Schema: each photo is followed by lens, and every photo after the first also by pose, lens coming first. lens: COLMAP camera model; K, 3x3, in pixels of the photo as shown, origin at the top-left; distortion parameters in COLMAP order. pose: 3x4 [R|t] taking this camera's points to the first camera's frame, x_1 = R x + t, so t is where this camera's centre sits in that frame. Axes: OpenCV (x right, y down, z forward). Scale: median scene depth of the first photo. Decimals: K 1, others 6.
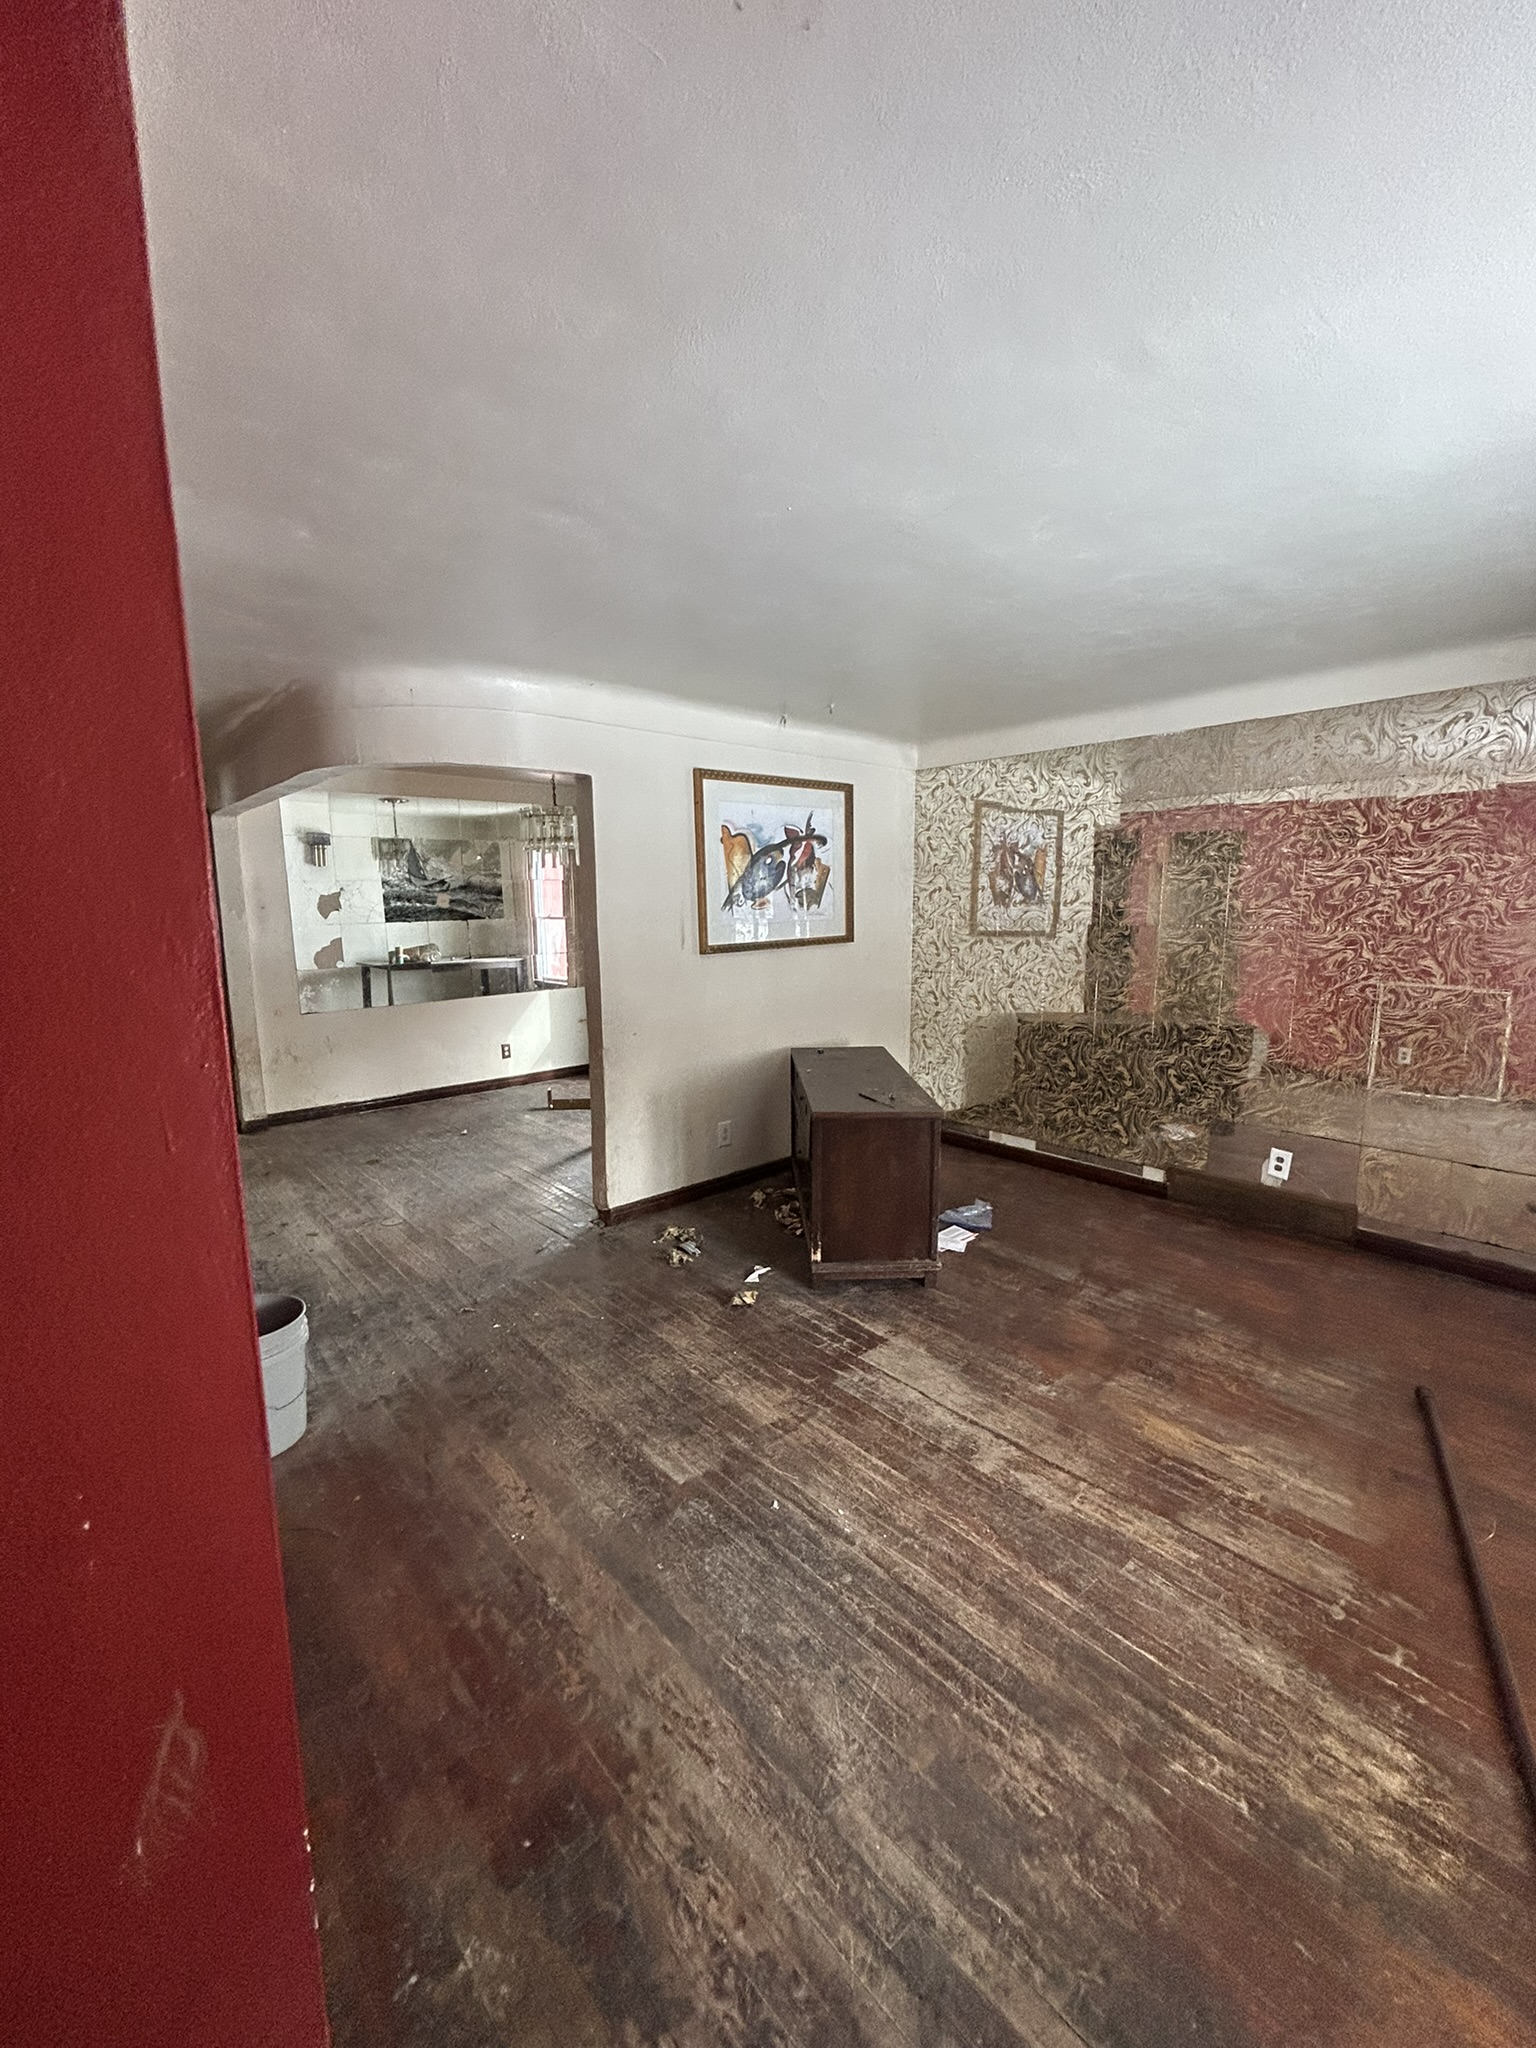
lens RADIAL K [[834.2, 0, 775.3], [0, 834.2, 1021.5], [0, 0, 1]] dist [-0.000909, 0.000990]
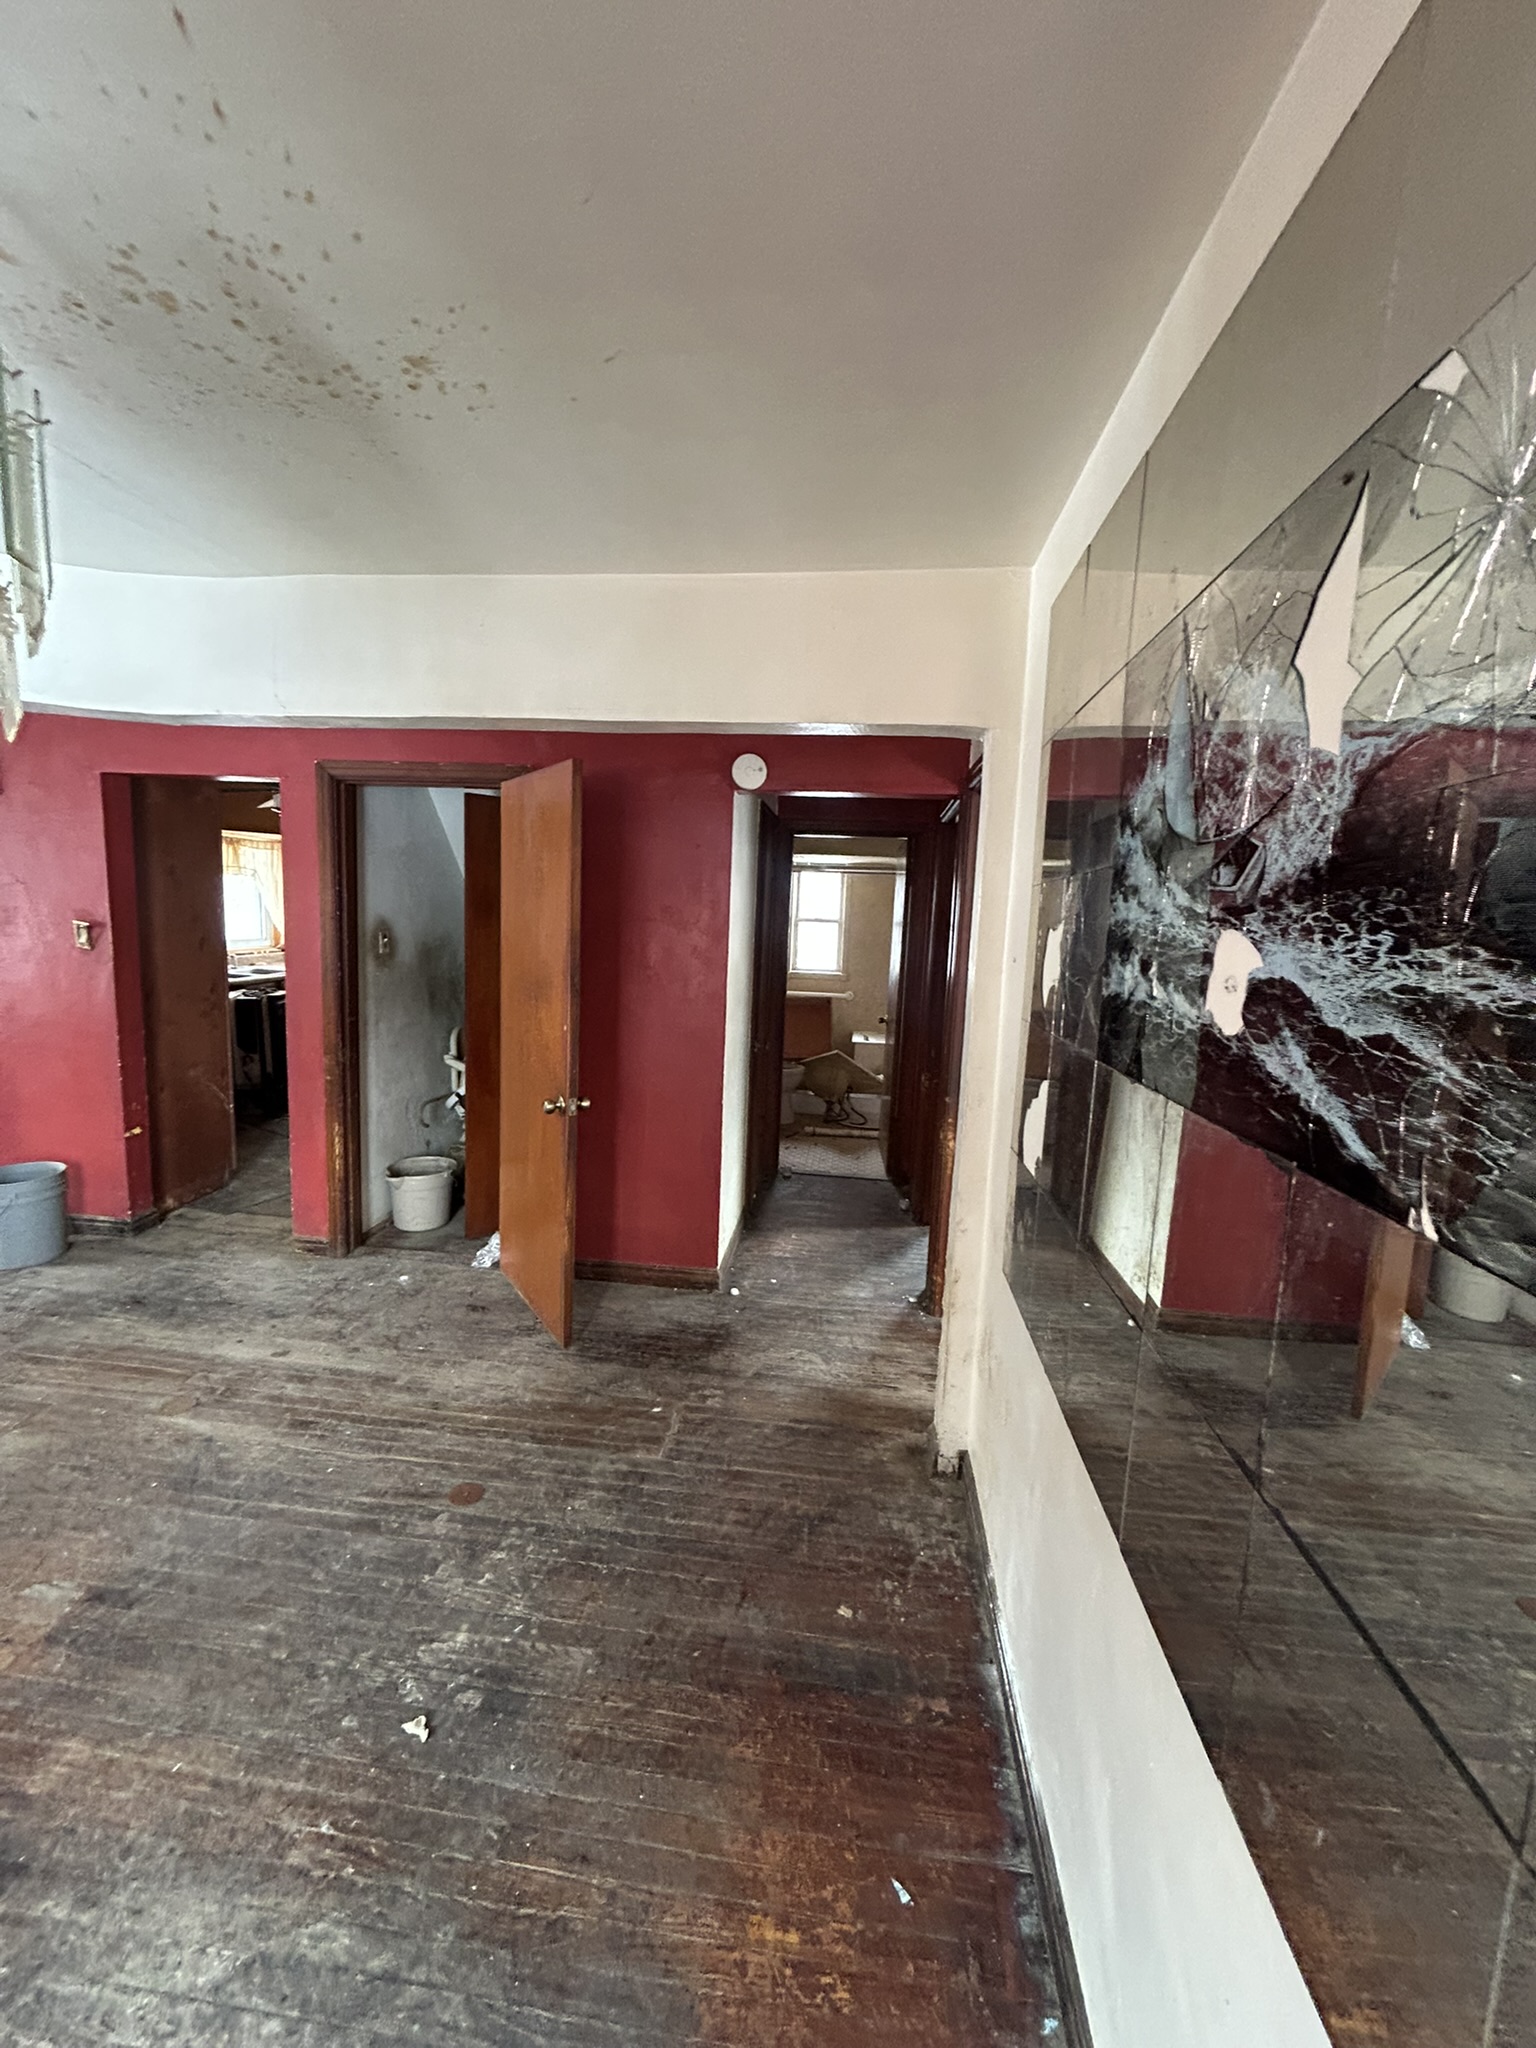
lens RADIAL K [[834.2, 0, 772.8], [0, 834.2, 1023.0], [0, 0, 1]] dist [-0.000909, 0.000990]
pose [[-0.747885, 0.059839, -0.661125, -0.423613], [-0.135050, 0.961386, 0.239789, -0.275724], [0.649945, 0.268620, -0.710925, 1.795040]]
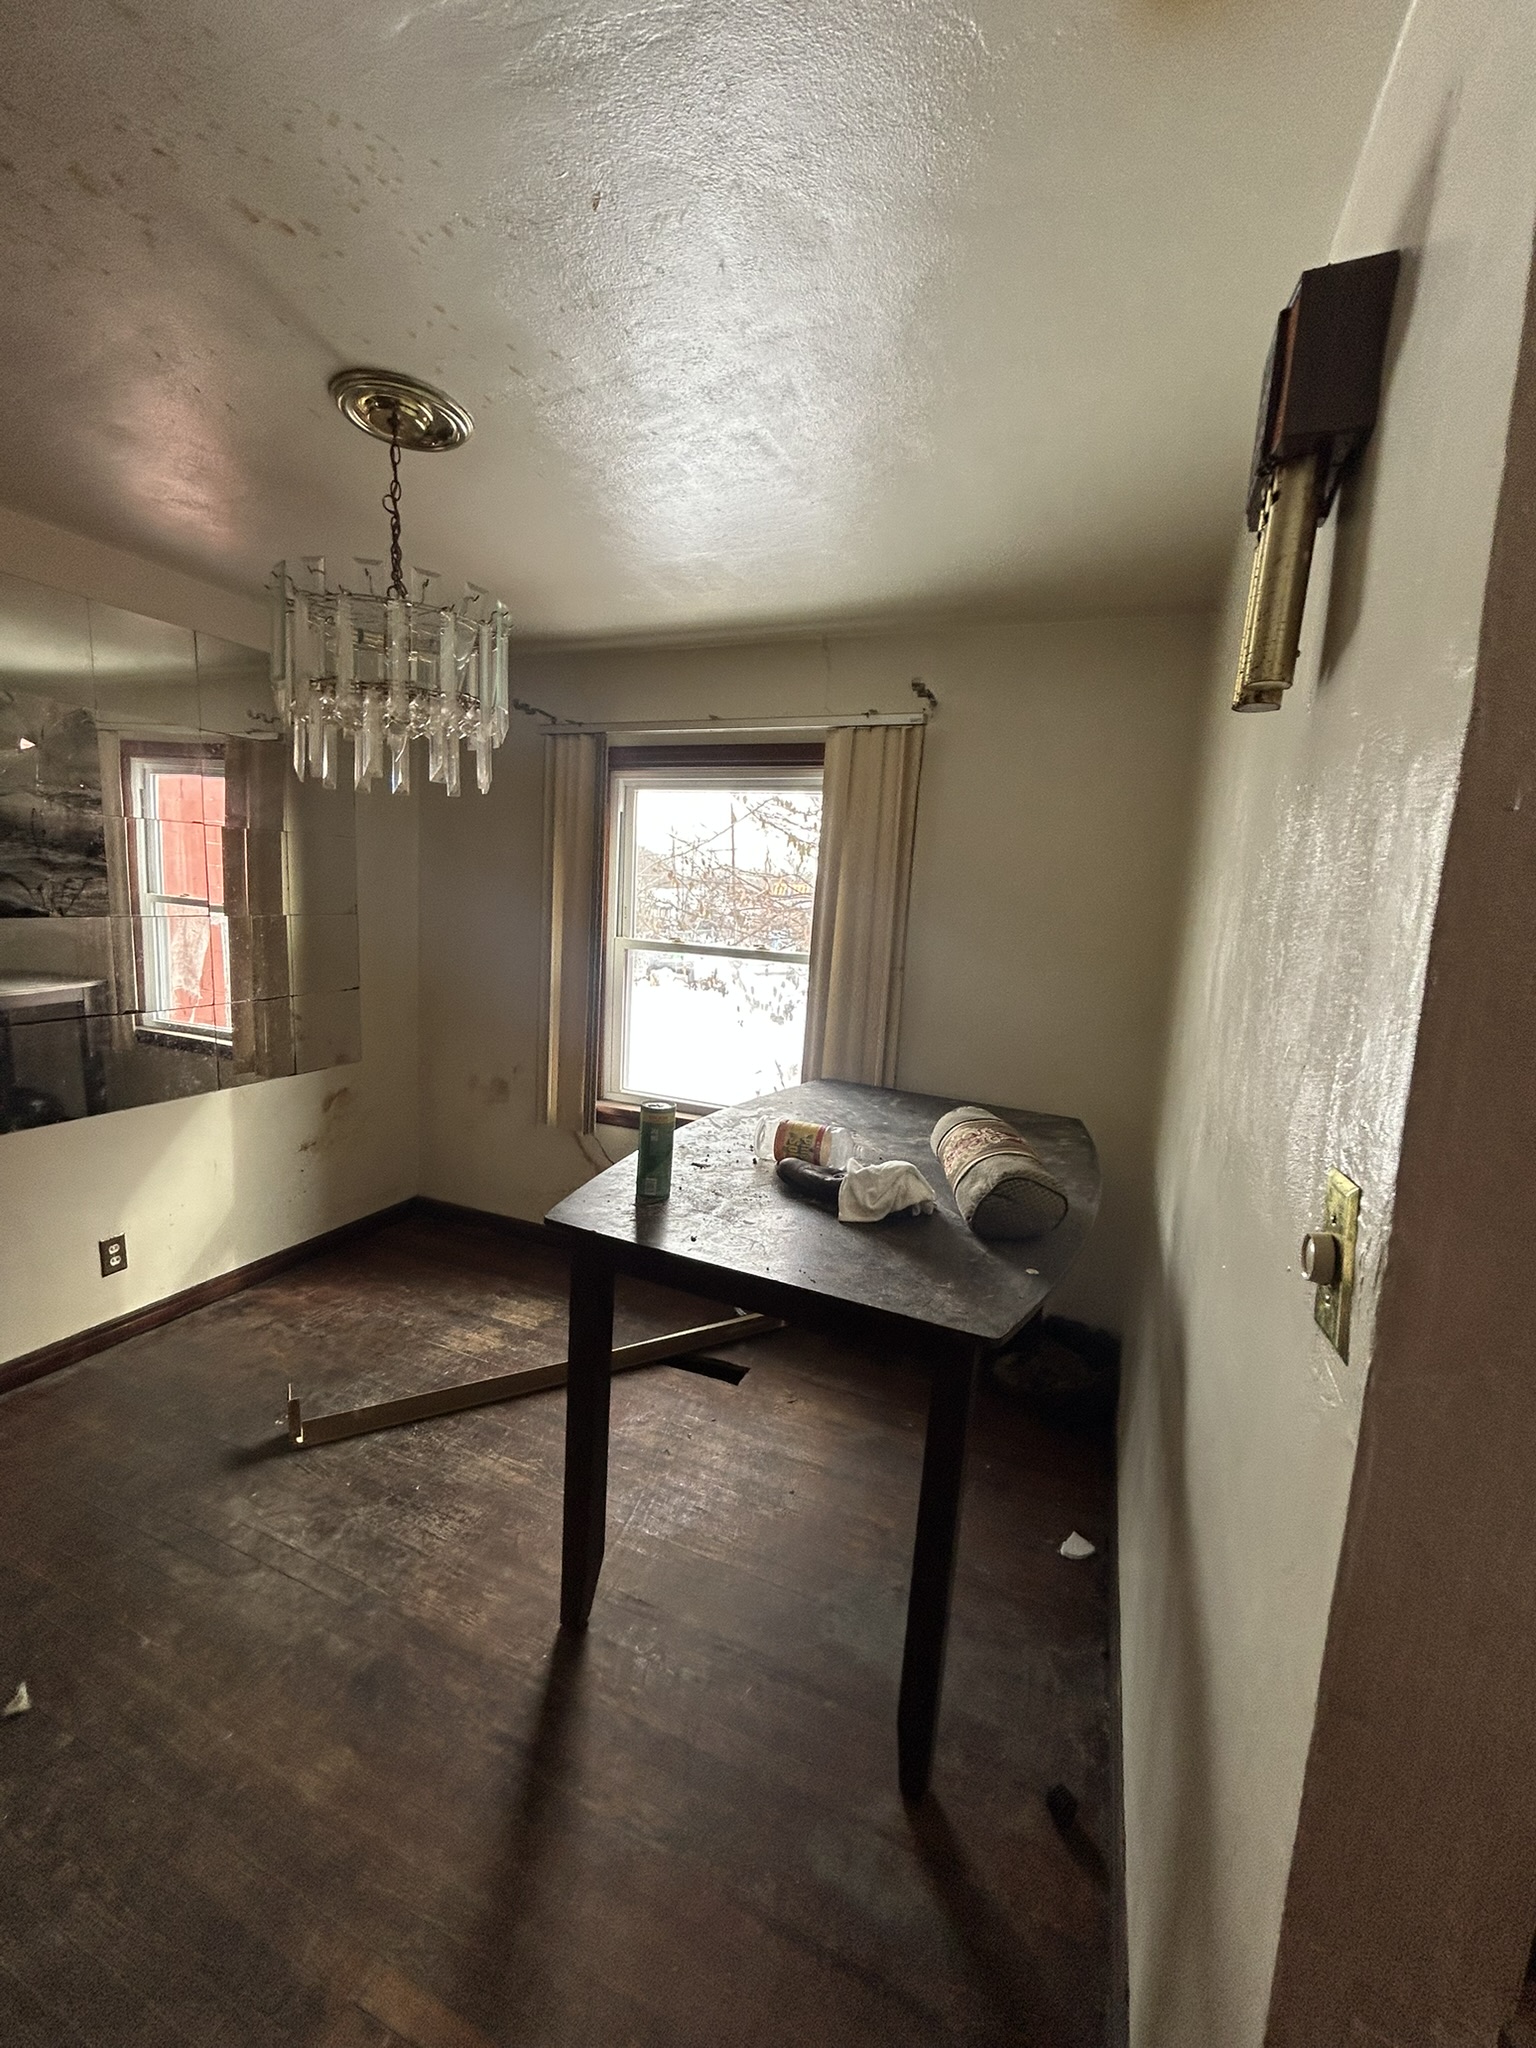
lens RADIAL K [[834.2, 0, 780.6], [0, 834.2, 1021.8], [0, 0, 1]] dist [-0.000909, 0.000990]
pose [[0.899339, -0.001375, 0.437250, -0.389352], [-0.004563, 0.999911, 0.012528, -0.146881], [-0.437228, -0.013262, 0.899253, 0.943151]]
